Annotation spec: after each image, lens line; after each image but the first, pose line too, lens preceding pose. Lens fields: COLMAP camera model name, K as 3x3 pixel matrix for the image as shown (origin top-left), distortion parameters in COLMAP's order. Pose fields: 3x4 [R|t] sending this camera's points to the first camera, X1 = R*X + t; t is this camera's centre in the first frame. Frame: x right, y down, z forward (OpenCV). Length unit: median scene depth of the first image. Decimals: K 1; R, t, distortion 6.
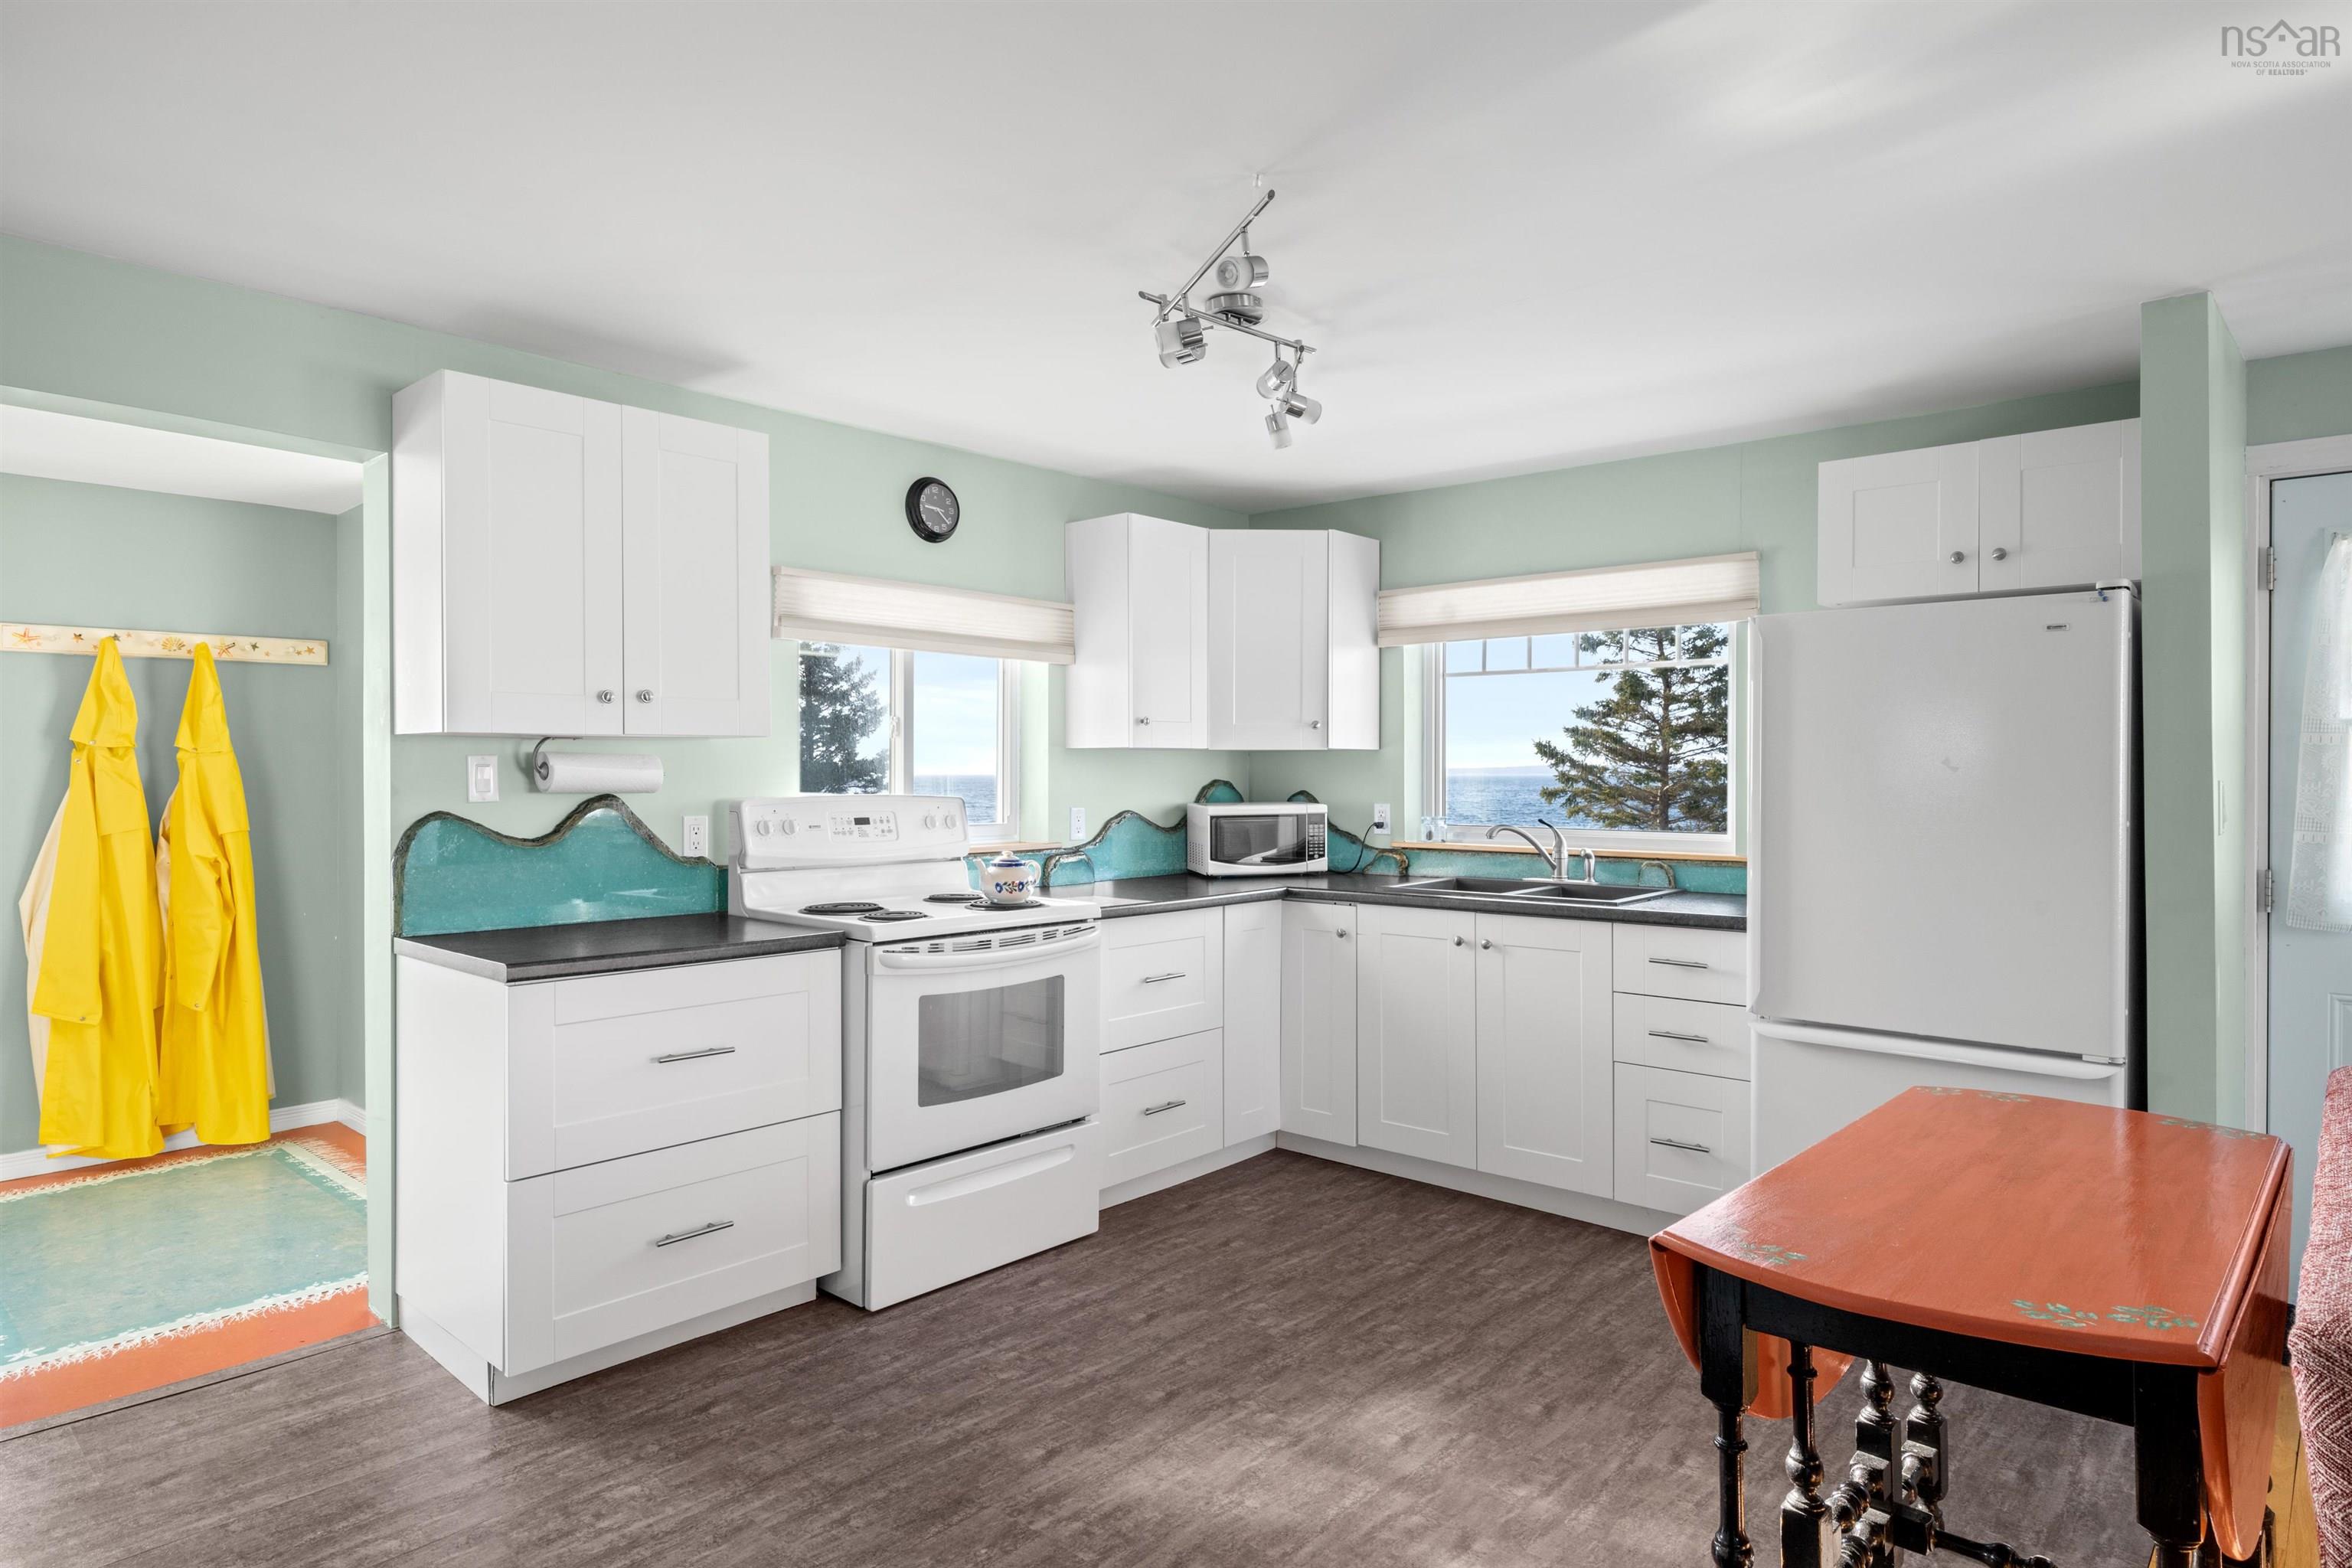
lens RADIAL K [[1329.5, 0, 1176.5], [0, 1329.5, 782.4], [0, 0, 1]] dist [-0.000420, 0.000519]
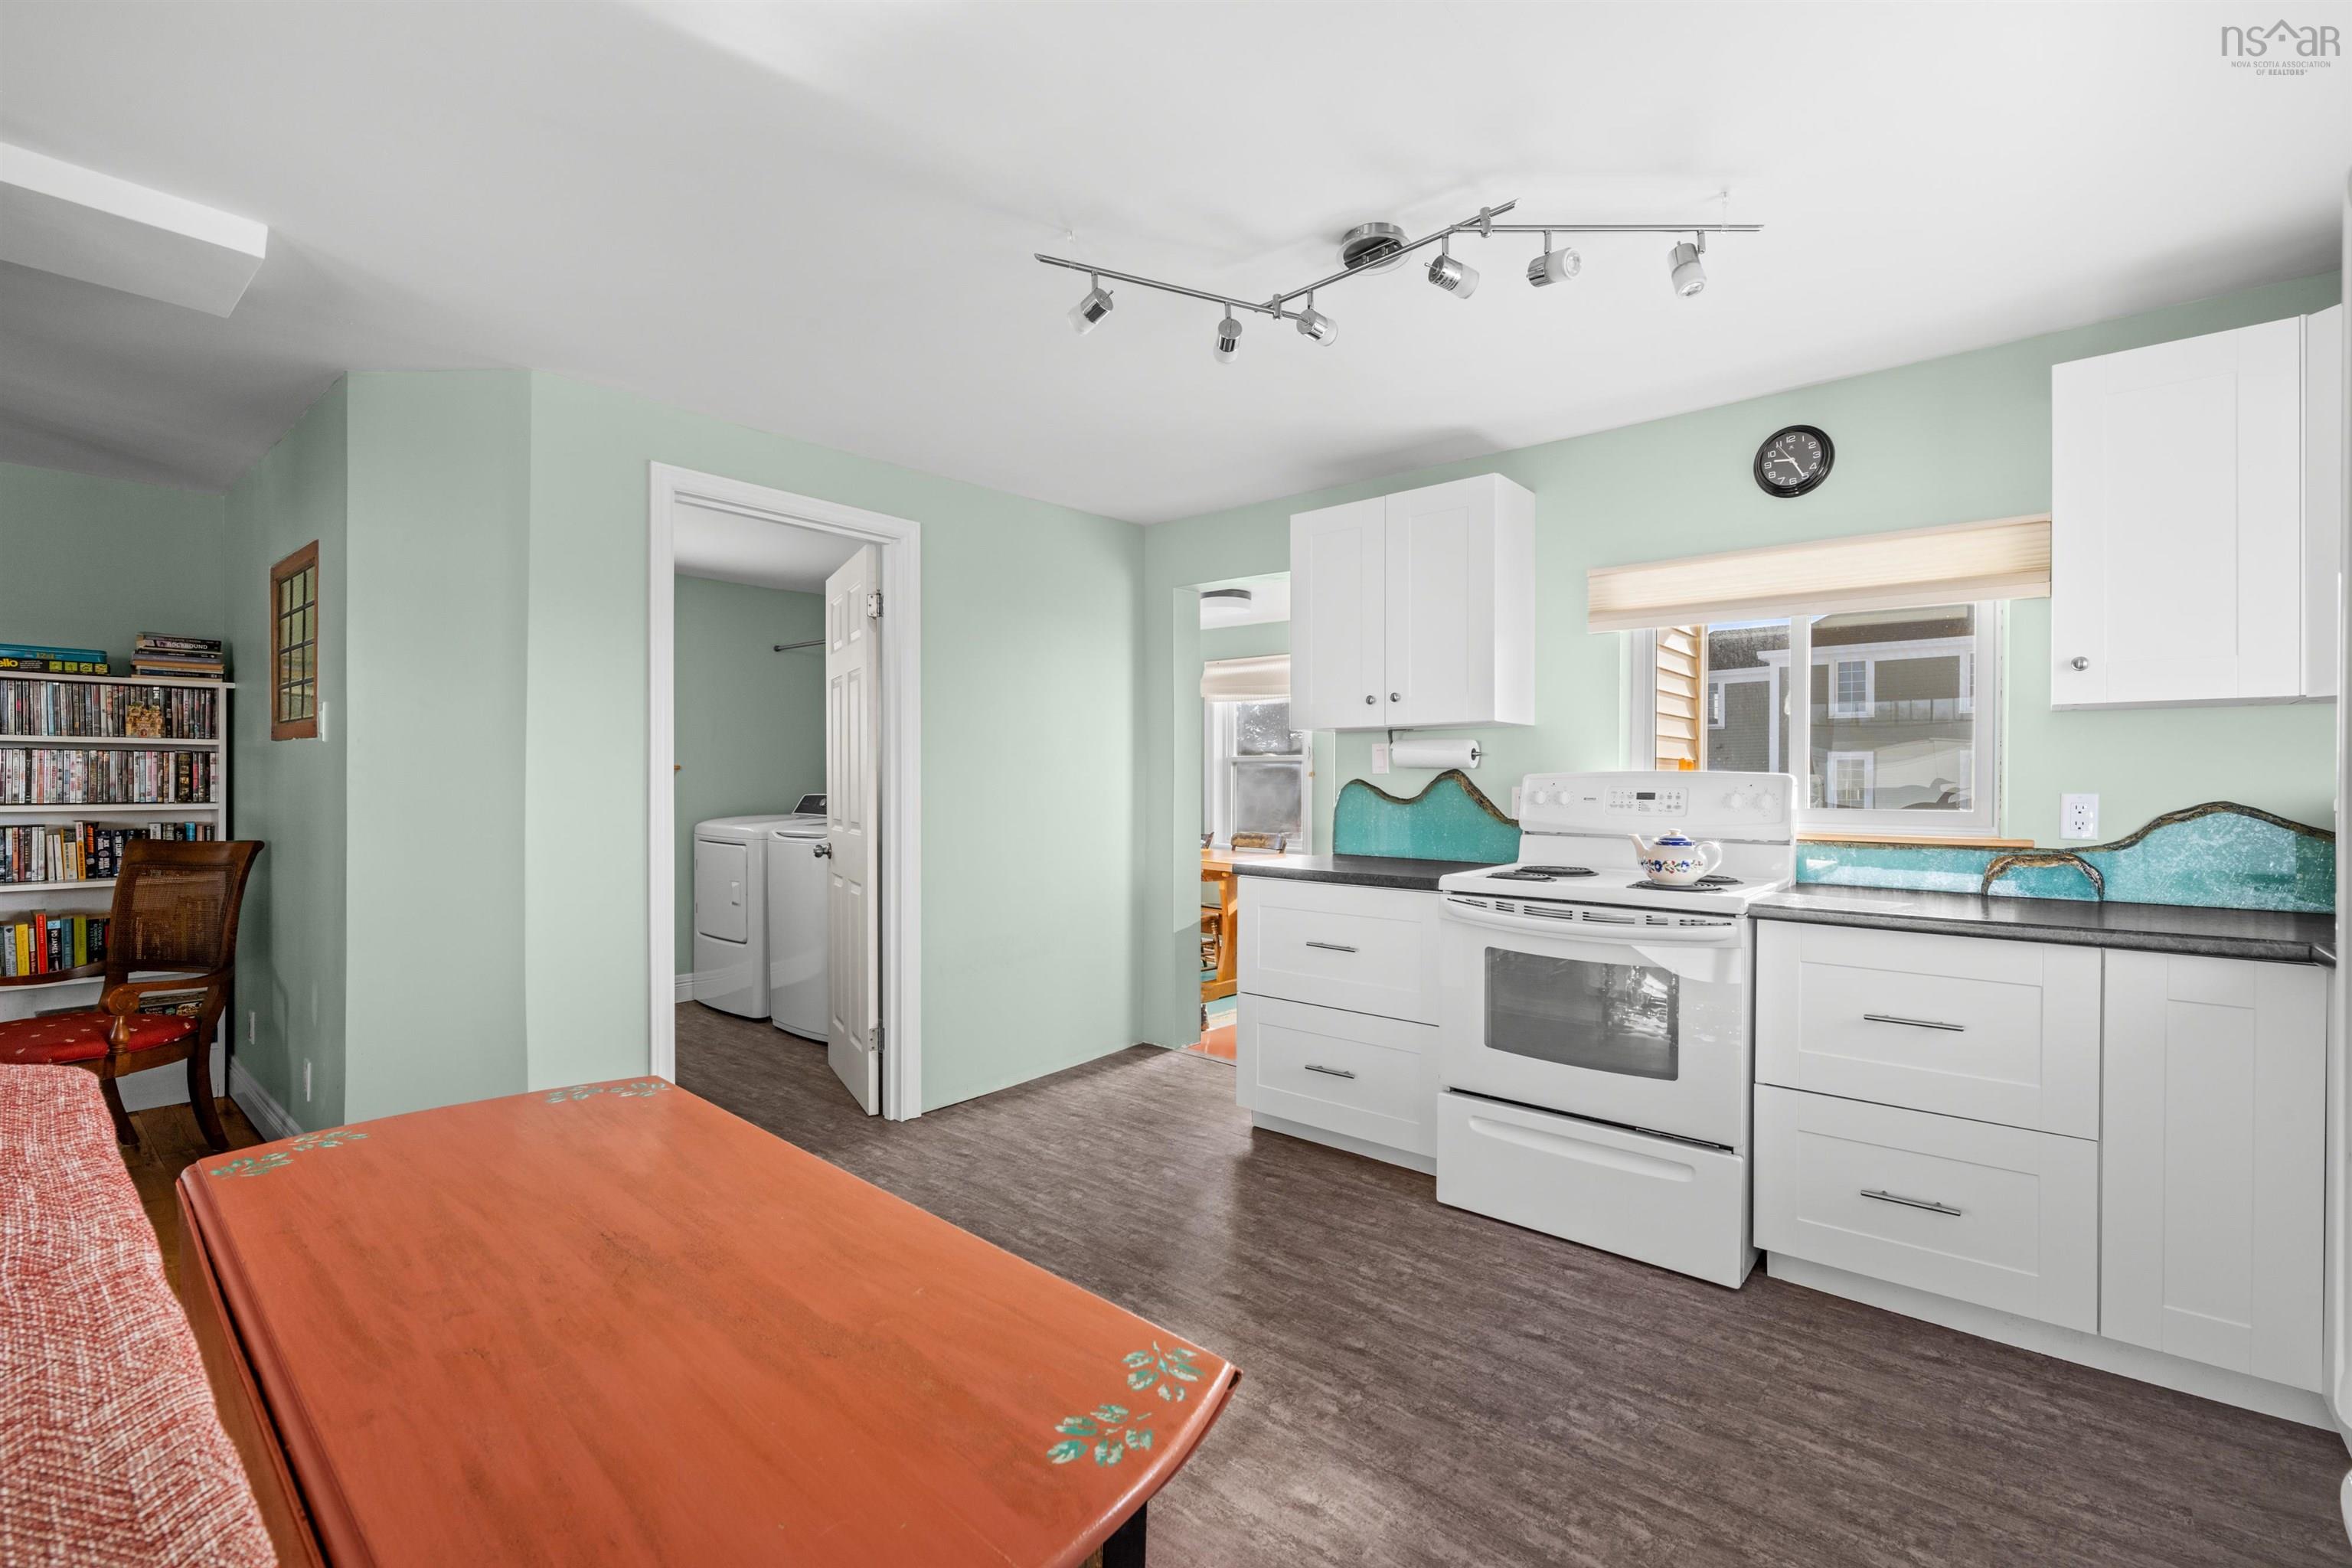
lens RADIAL K [[1039.8, 0, 1176.4], [0, 1039.8, 786.5], [0, 0, 1]] dist [0.002208, -0.000386]
pose [[0.020419, 0.007302, -0.999765, 0.637501], [-0.010460, 0.999920, 0.007089, 0.022170], [0.999737, 0.010313, 0.020494, 0.686040]]
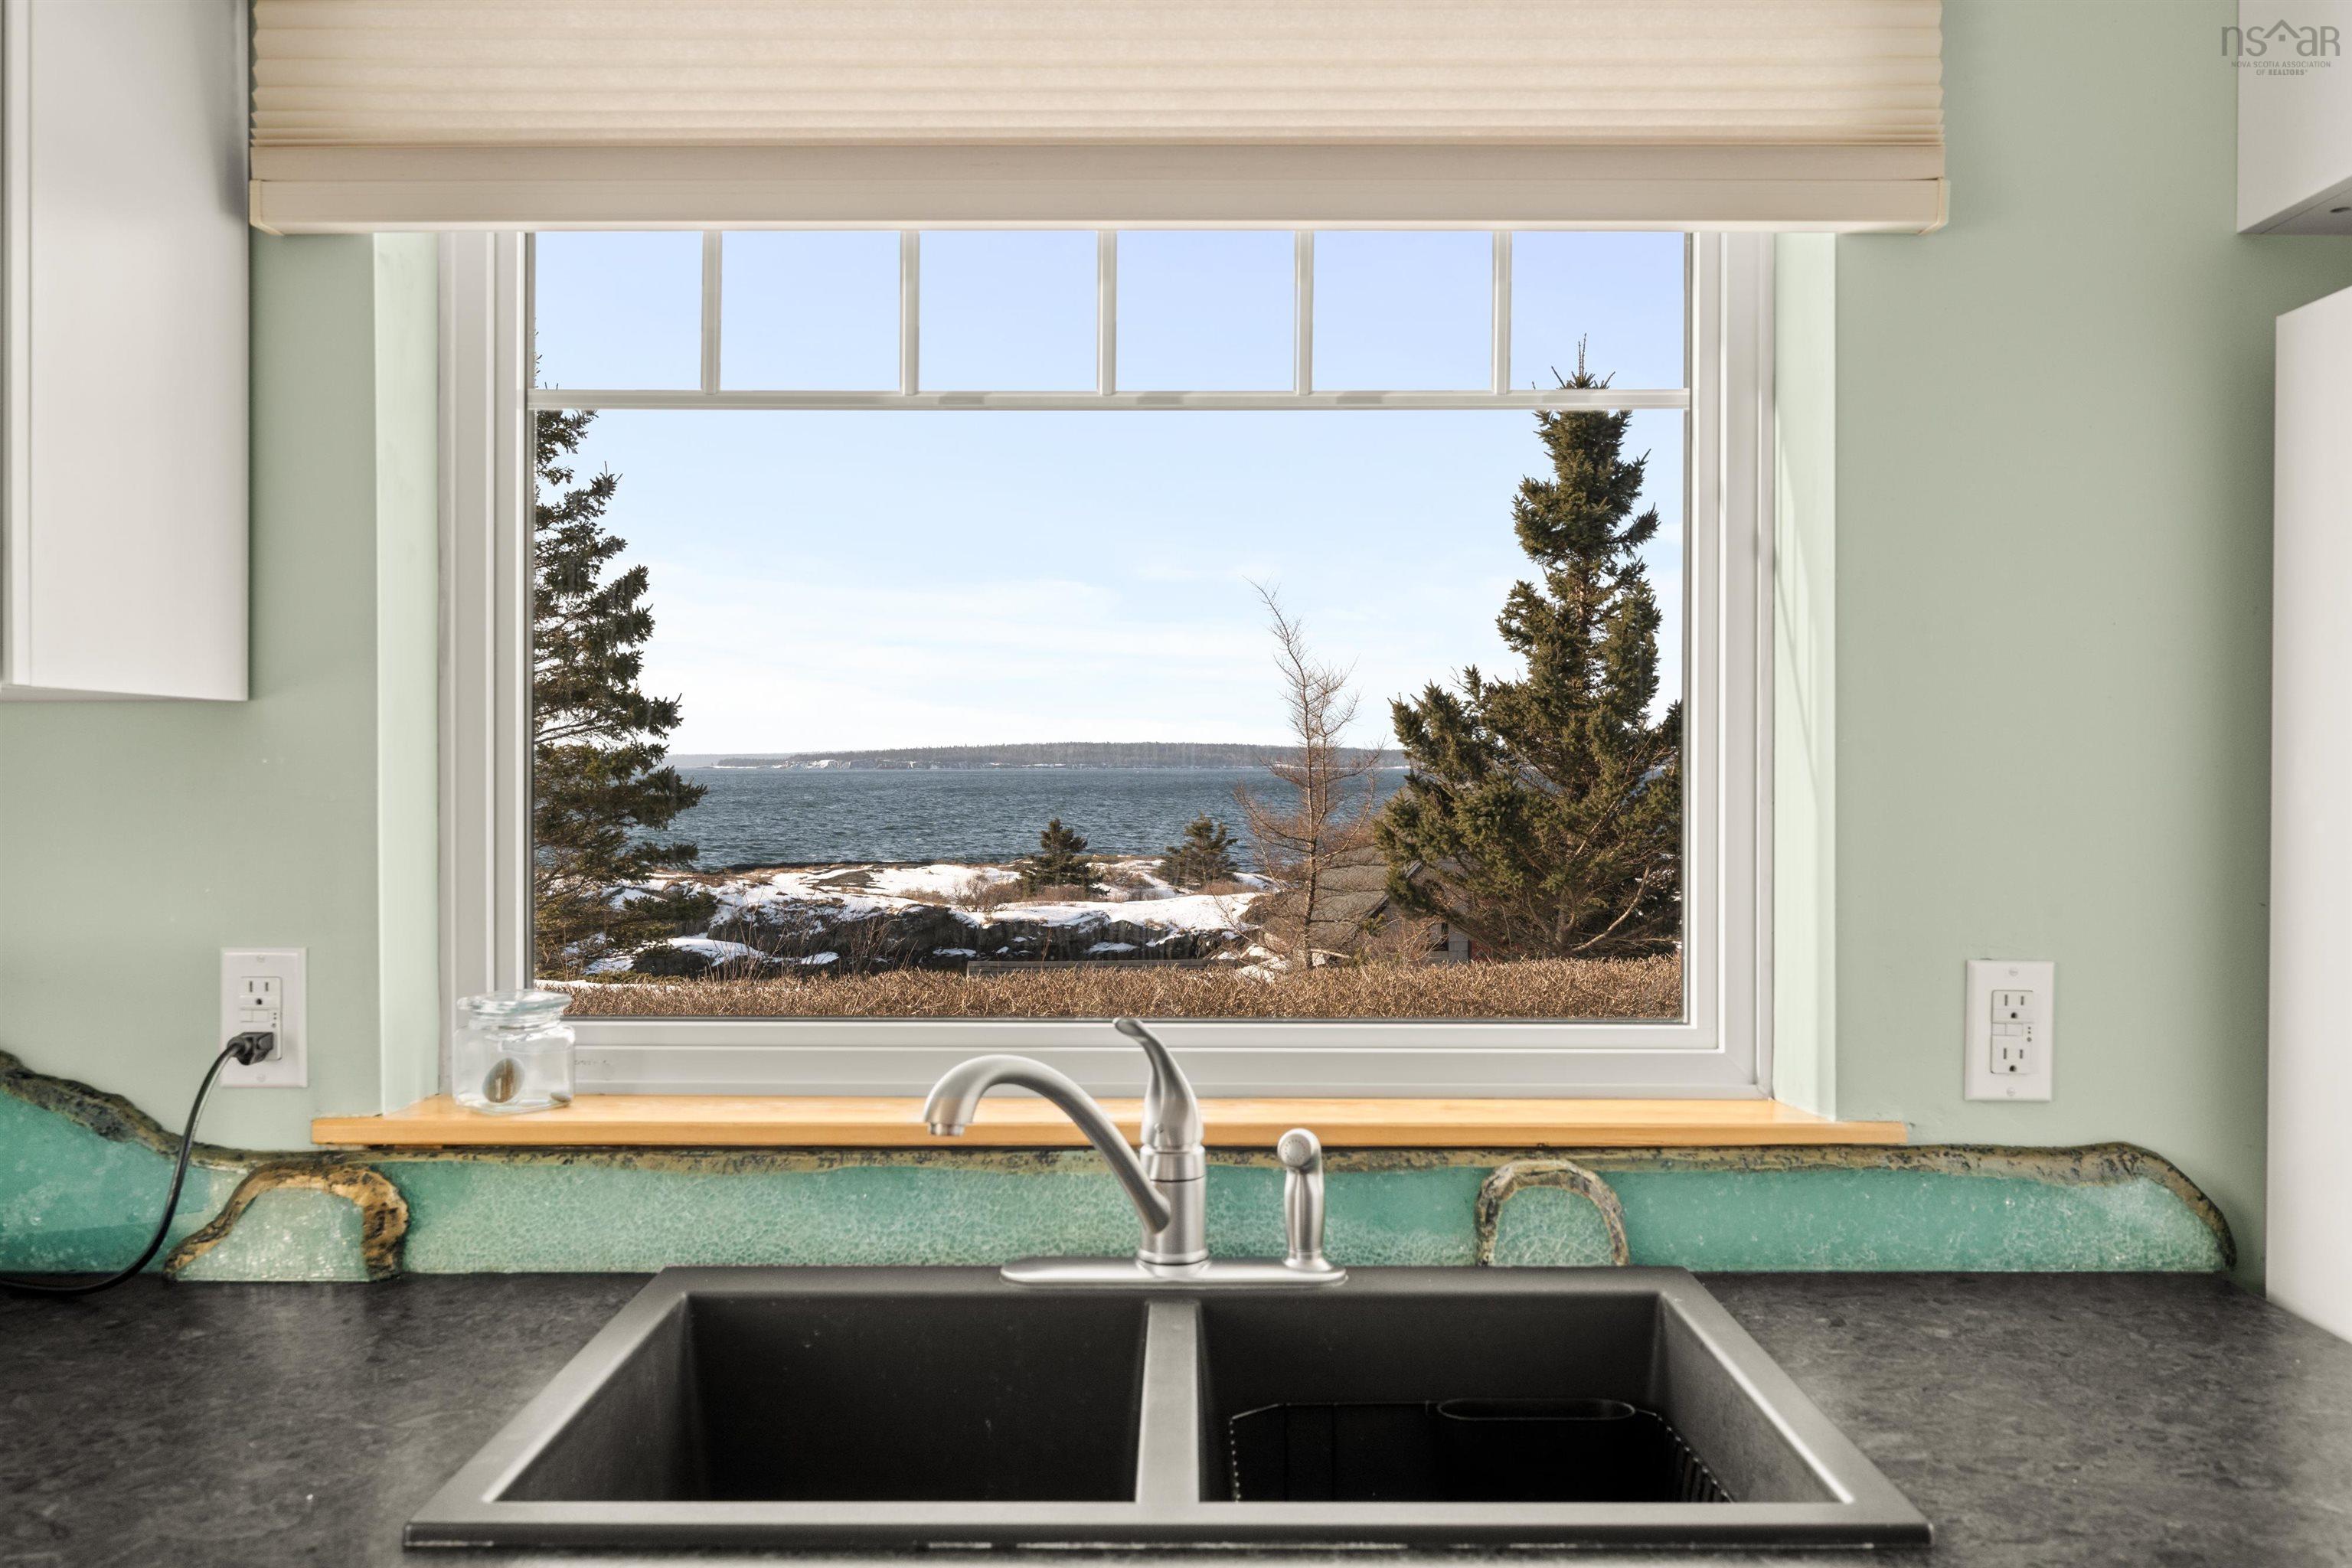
lens RADIAL K [[1949.7, 0, 1185.6], [0, 1949.7, 770.7], [0, 0, 1]] dist [-0.034646, -0.004445]
pose [[0.740310, -0.010026, 0.672191, 0.076162], [0.012749, 0.999918, 0.000873, -0.016833], [-0.672144, 0.007924, 0.740378, 0.951027]]
